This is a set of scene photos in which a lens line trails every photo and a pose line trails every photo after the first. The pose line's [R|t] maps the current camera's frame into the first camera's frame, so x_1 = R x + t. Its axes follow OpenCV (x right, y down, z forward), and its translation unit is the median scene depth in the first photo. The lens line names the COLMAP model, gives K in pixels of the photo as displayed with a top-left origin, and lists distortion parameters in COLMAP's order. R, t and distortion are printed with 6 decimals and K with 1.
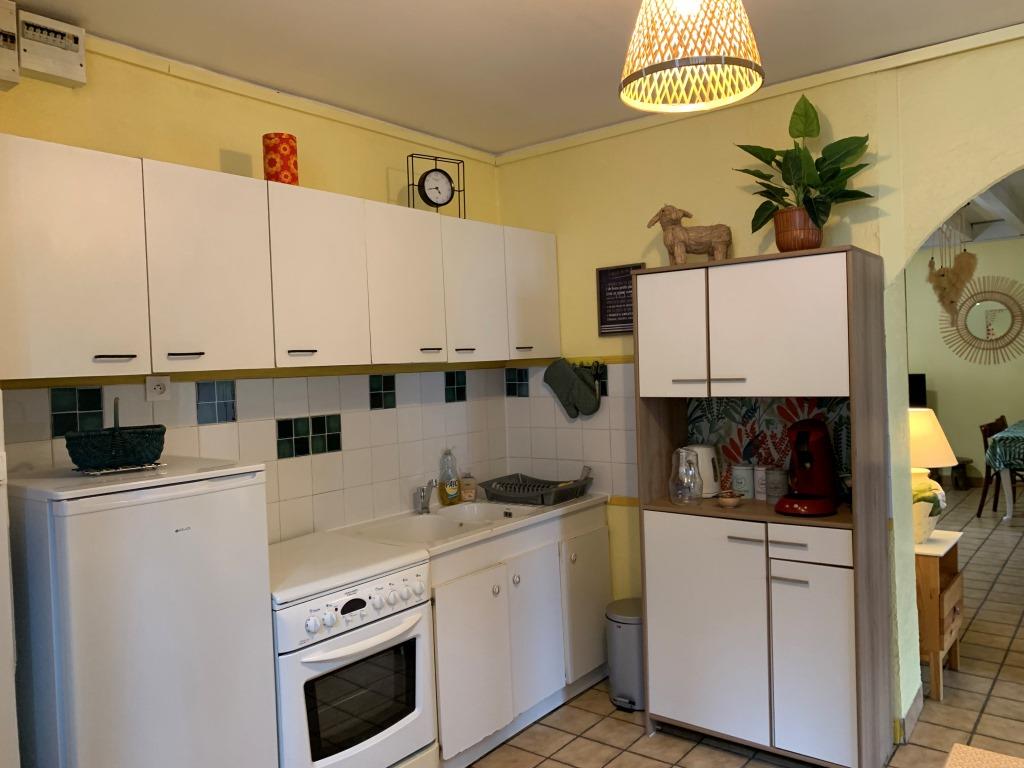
lens RADIAL K [[784.8, 0, 512.0], [0, 784.8, 384.0], [0, 0, 1]] dist [-0.005551, -0.009155]
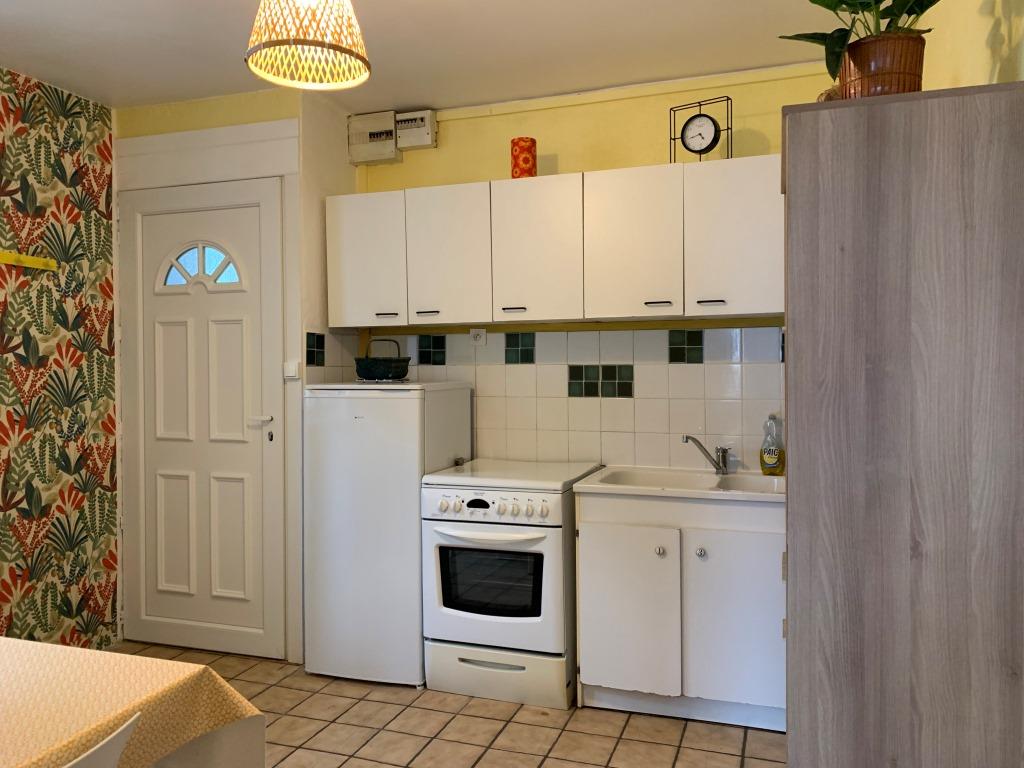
lens RADIAL K [[784.8, 0, 512.0], [0, 784.8, 384.0], [0, 0, 1]] dist [-0.005551, -0.009155]
pose [[0.304083, 0.054539, -0.951083, 0.828654], [-0.029017, 0.998427, 0.047977, 0.018350], [0.952203, 0.013009, 0.305188, 0.529845]]
